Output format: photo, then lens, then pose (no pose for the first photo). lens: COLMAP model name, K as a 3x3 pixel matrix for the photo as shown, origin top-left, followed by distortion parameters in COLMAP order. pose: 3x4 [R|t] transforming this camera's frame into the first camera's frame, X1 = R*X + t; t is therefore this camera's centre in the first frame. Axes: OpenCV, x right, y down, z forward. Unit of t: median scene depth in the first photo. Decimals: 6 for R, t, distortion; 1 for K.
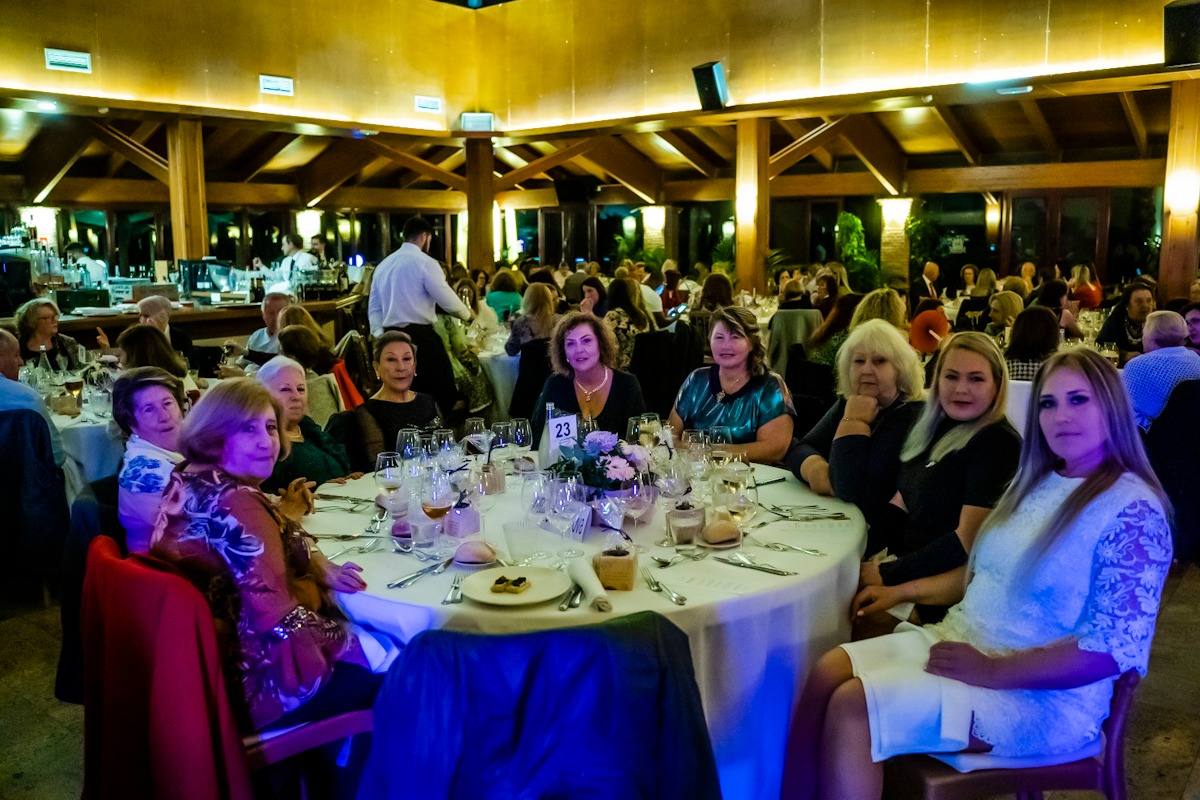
lens RADIAL K [[993.8, 0, 599.7], [0, 993.8, 400.1], [0, 0, 1]] dist [-0.105492, 0.091903]
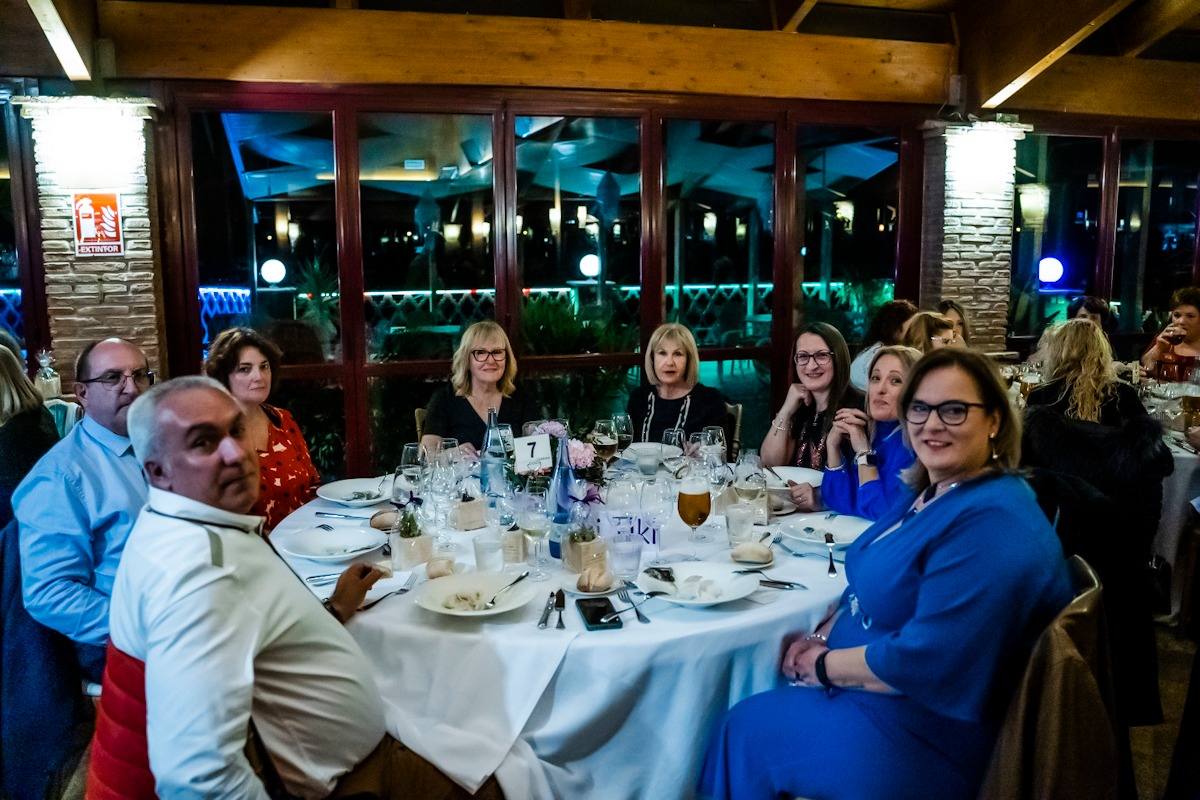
lens RADIAL K [[978.5, 0, 603.6], [0, 978.5, 399.5], [0, 0, 1]] dist [-0.114679, 0.094016]
pose [[0.818425, 0.097537, -0.566275, -0.246364], [-0.092434, 0.995001, 0.037789, -0.120230], [0.567131, 0.021416, 0.823349, 0.782056]]
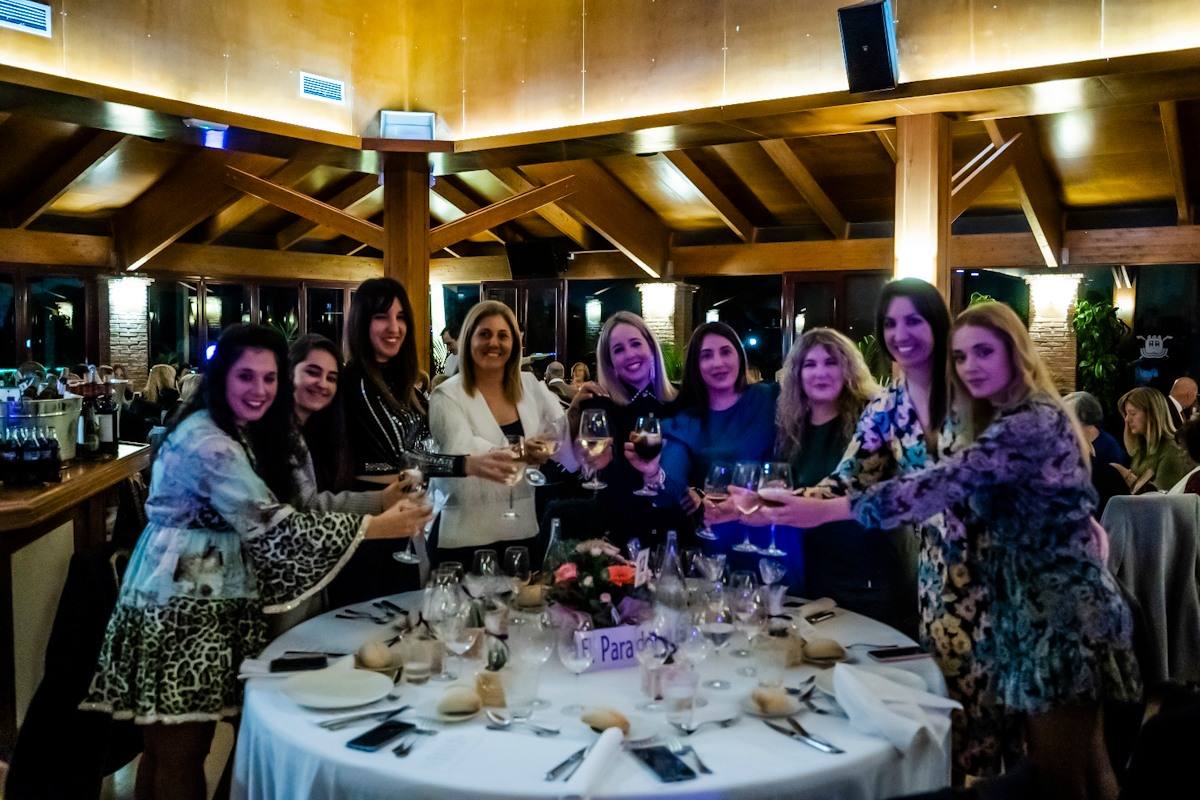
lens RADIAL K [[1069.8, 0, 597.5], [0, 1069.8, 396.5], [0, 0, 1]] dist [-0.100454, 0.121414]
pose [[0.996119, 0.010180, 0.087422, -0.059058], [-0.001511, 0.995120, -0.098656, -0.055789], [-0.088000, 0.098141, 0.991274, 0.346527]]
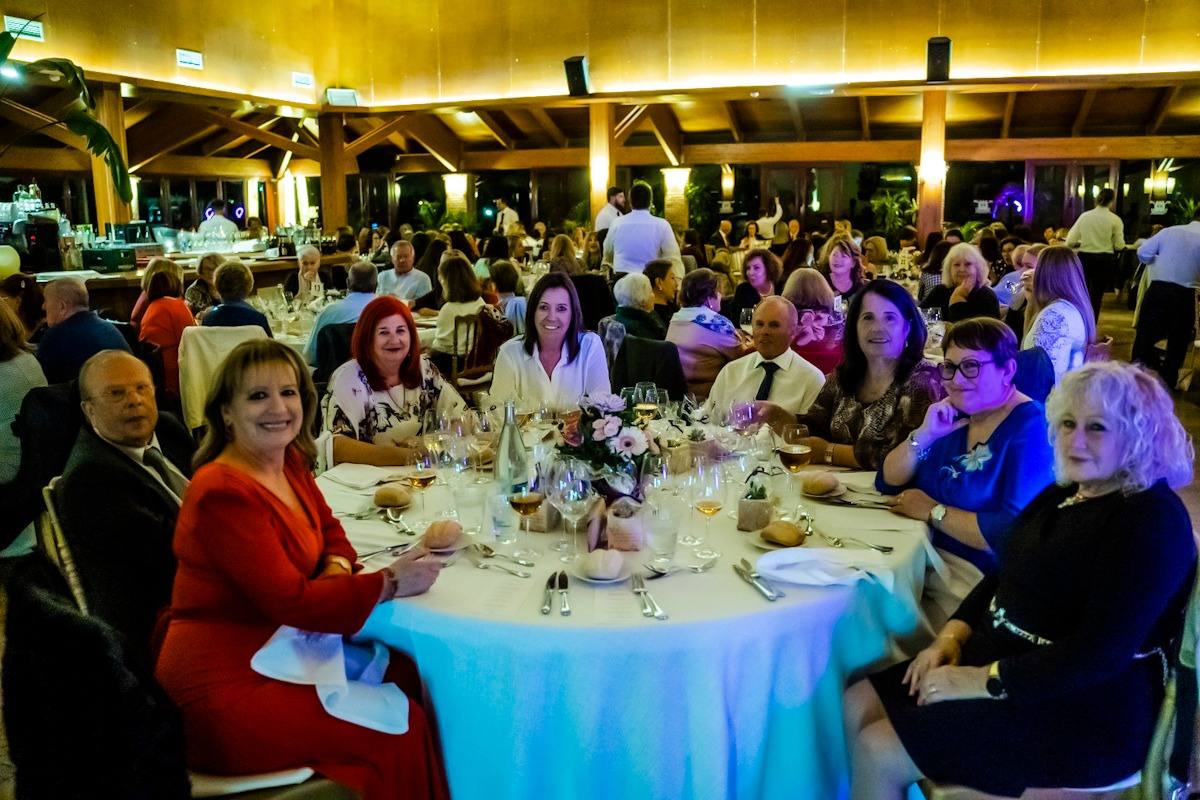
lens RADIAL K [[978.5, 0, 603.6], [0, 978.5, 399.5], [0, 0, 1]] dist [-0.114679, 0.094016]
pose [[0.936419, -0.069510, 0.343930, -0.219026], [0.057159, 0.997308, 0.045933, 0.020154], [-0.346197, -0.023354, 0.937871, -0.107370]]
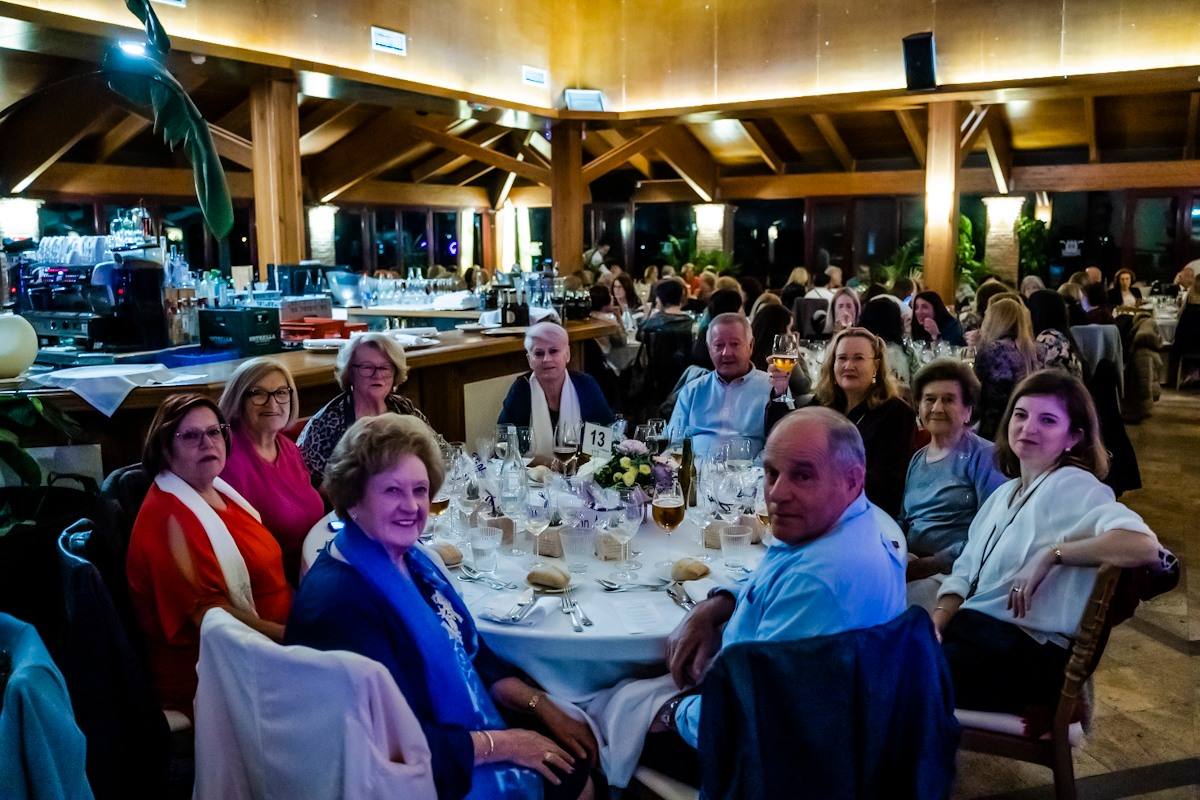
lens RADIAL K [[978.5, 0, 603.6], [0, 978.5, 399.5], [0, 0, 1]] dist [-0.114679, 0.094016]
pose [[0.988597, -0.024772, 0.148533, -0.212698], [0.024995, 0.999688, 0.000368, -0.024647], [-0.148496, 0.003349, 0.988907, 0.163379]]
